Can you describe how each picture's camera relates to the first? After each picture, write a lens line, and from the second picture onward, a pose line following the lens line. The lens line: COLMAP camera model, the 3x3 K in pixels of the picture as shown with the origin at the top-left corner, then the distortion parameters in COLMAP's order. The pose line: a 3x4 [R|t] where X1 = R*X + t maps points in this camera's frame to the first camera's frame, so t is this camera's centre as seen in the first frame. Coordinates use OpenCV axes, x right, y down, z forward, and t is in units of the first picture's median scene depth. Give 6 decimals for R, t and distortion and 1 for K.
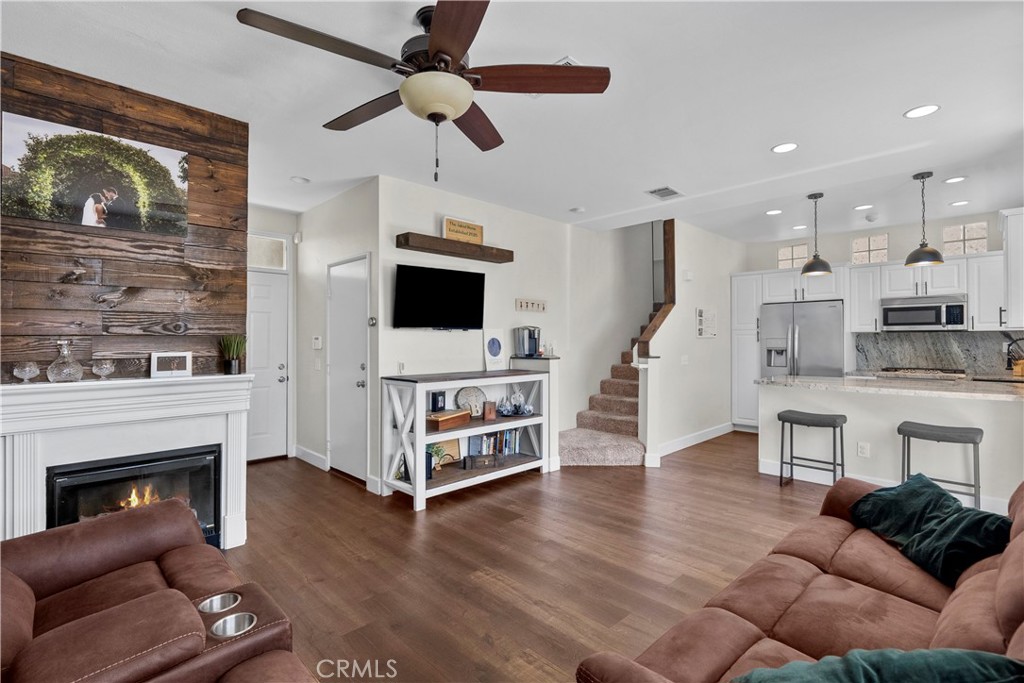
lens RADIAL K [[469.1, 0, 509.5], [0, 469.1, 334.3], [0, 0, 1]] dist [-0.004120, 0.002730]
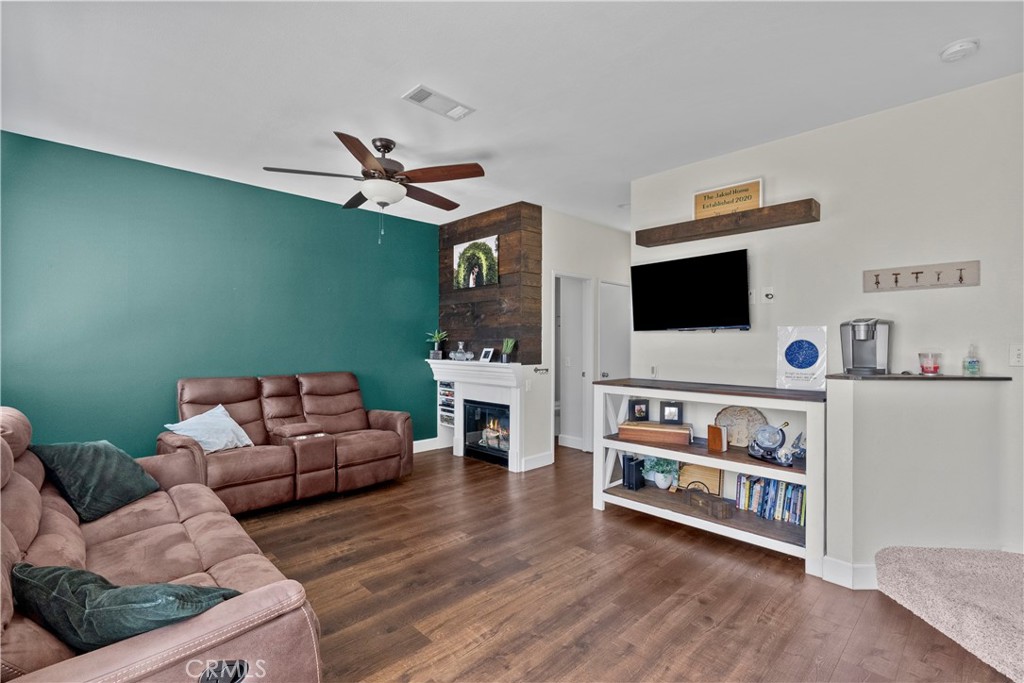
lens RADIAL K [[469.1, 0, 513.3], [0, 469.1, 340.6], [0, 0, 1]] dist [-0.004120, 0.002730]
pose [[0.003829, -0.002624, -0.999989, 0.612343], [0.007388, 0.999969, -0.002595, 0.007326], [0.999965, -0.007378, 0.003848, 0.603093]]
